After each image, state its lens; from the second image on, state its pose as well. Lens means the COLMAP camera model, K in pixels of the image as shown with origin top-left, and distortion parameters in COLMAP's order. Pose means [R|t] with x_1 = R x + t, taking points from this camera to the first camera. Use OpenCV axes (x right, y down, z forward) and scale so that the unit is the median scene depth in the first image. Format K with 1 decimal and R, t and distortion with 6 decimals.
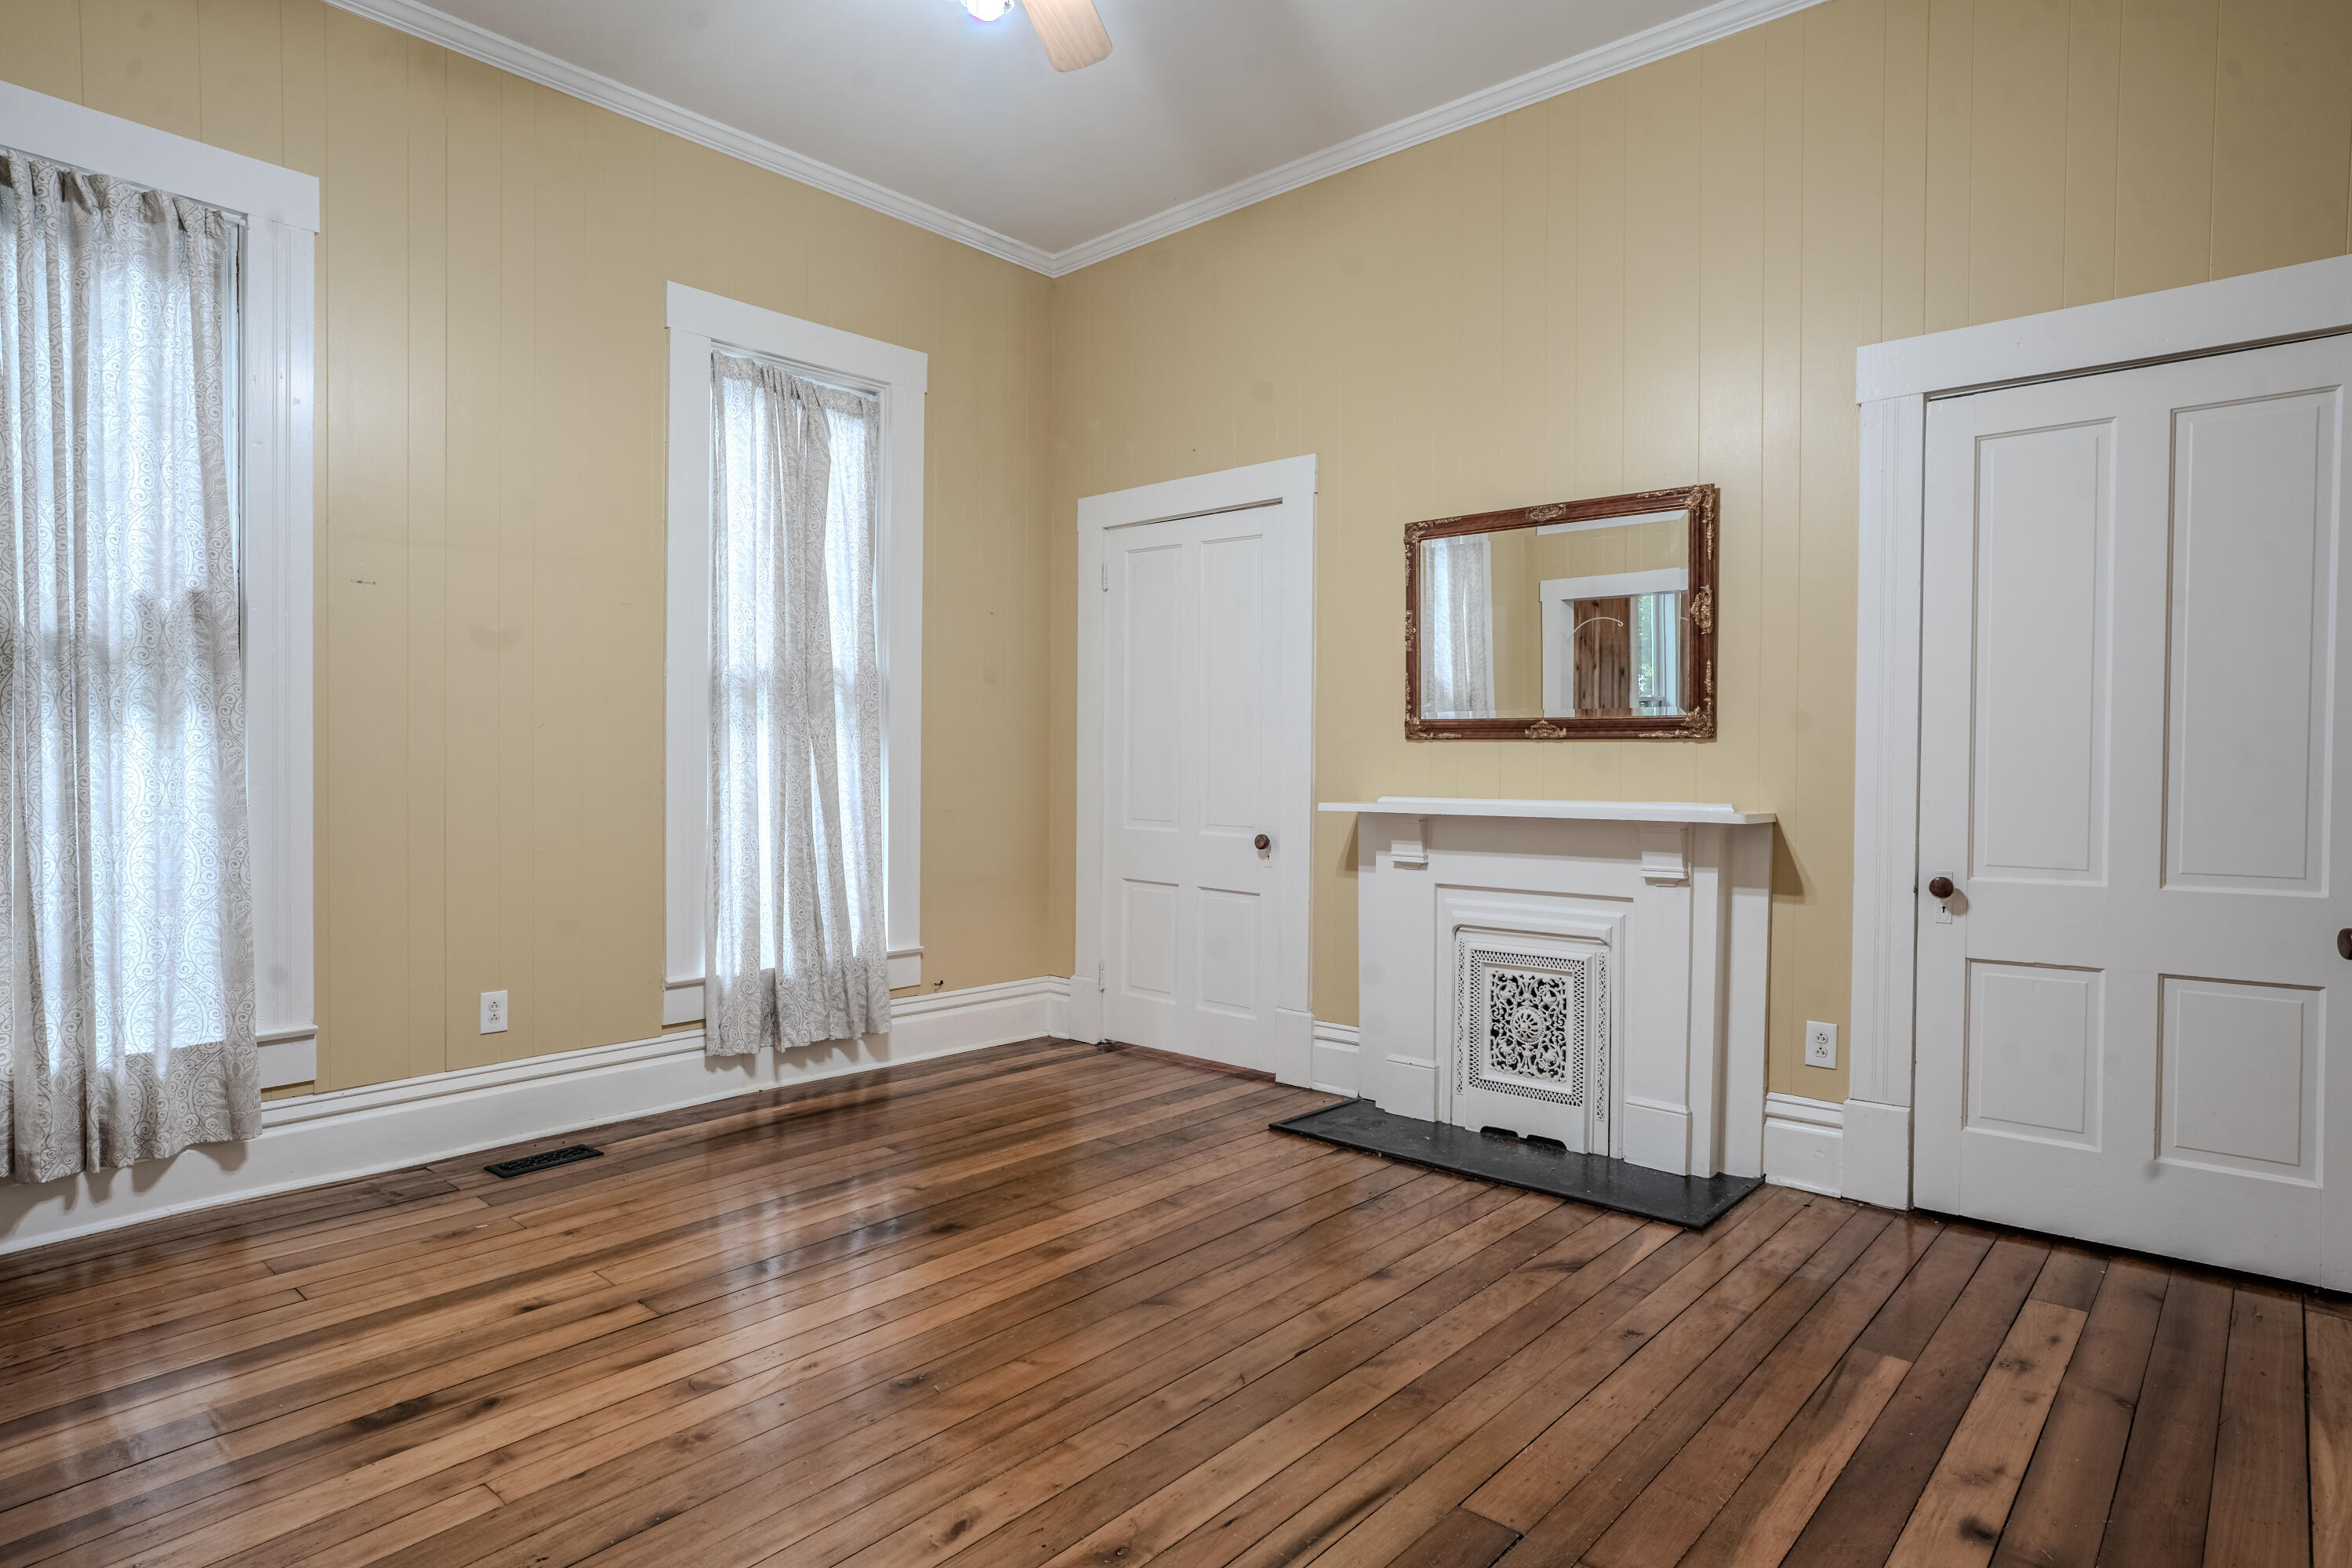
lens RADIAL K [[1294.9, 0, 1173.9], [0, 1294.9, 778.5], [0, 0, 1]] dist [-0.021786, 0.010751]
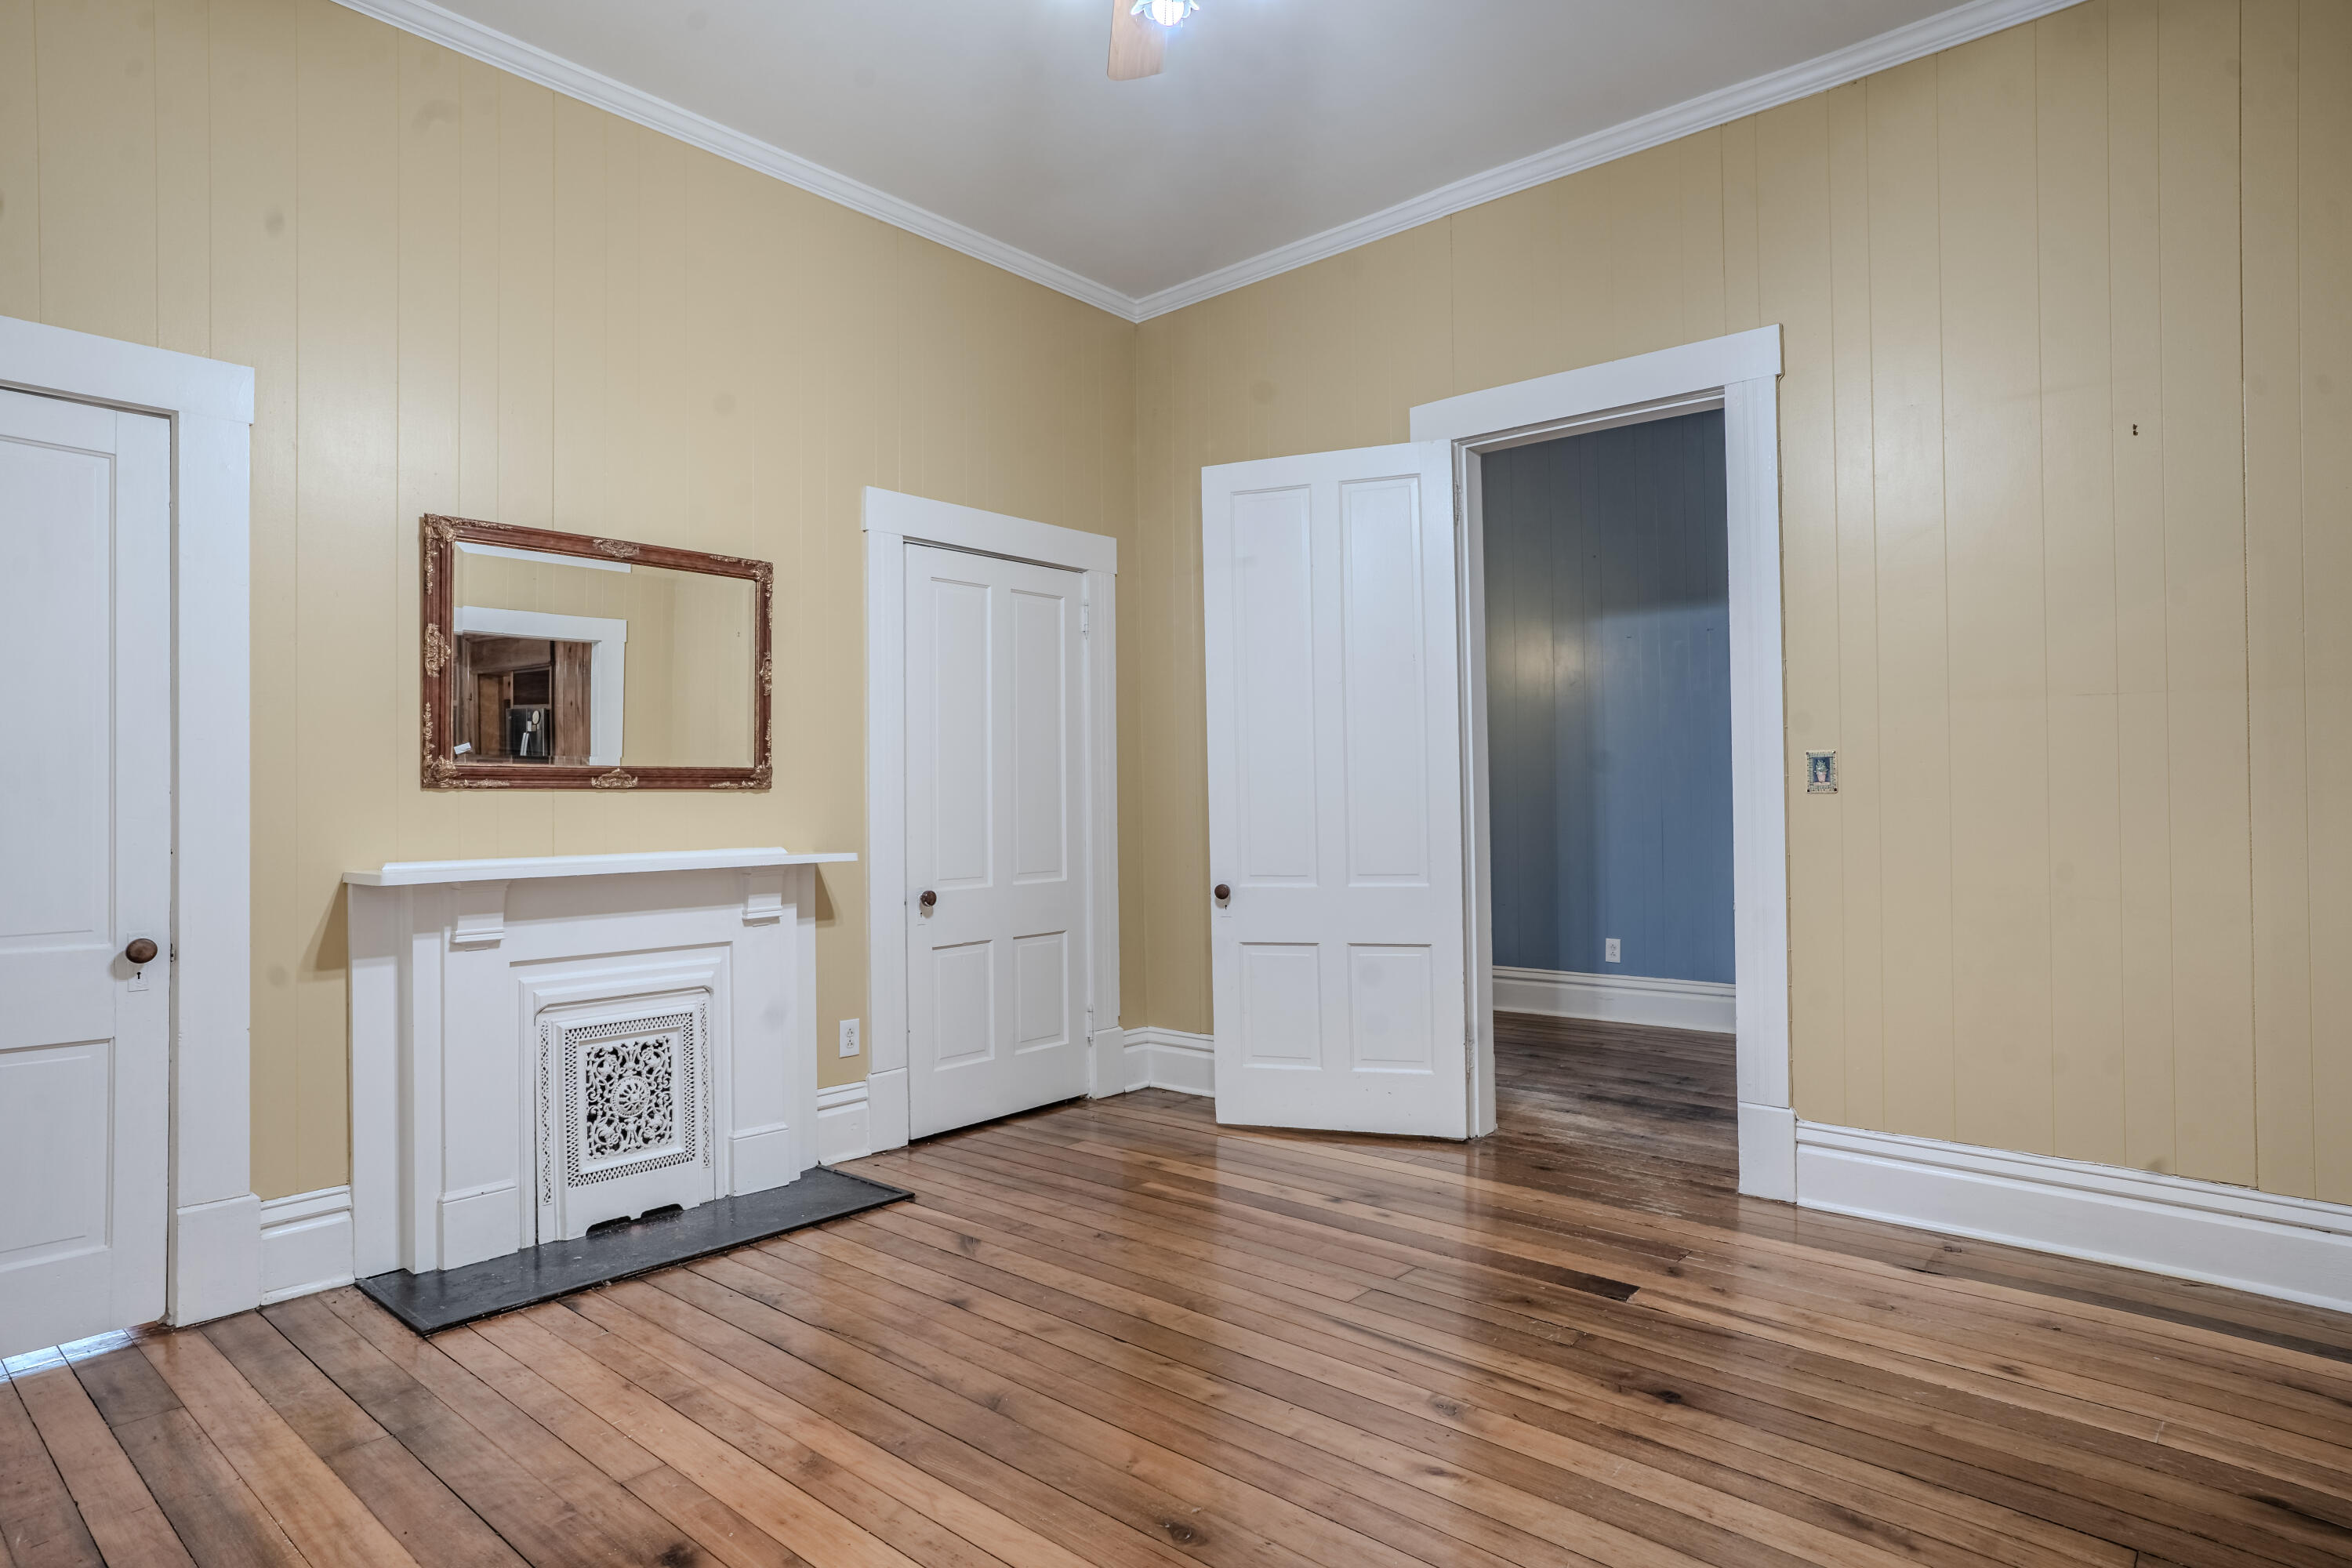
lens RADIAL K [[1294.9, 0, 1169.9], [0, 1294.9, 786.0], [0, 0, 1]] dist [-0.021786, 0.010751]
pose [[0.005098, 0.009569, 0.999941, -0.662574], [0.027080, 0.999586, -0.009704, -0.012723], [-0.999620, 0.027128, 0.004837, 0.611611]]
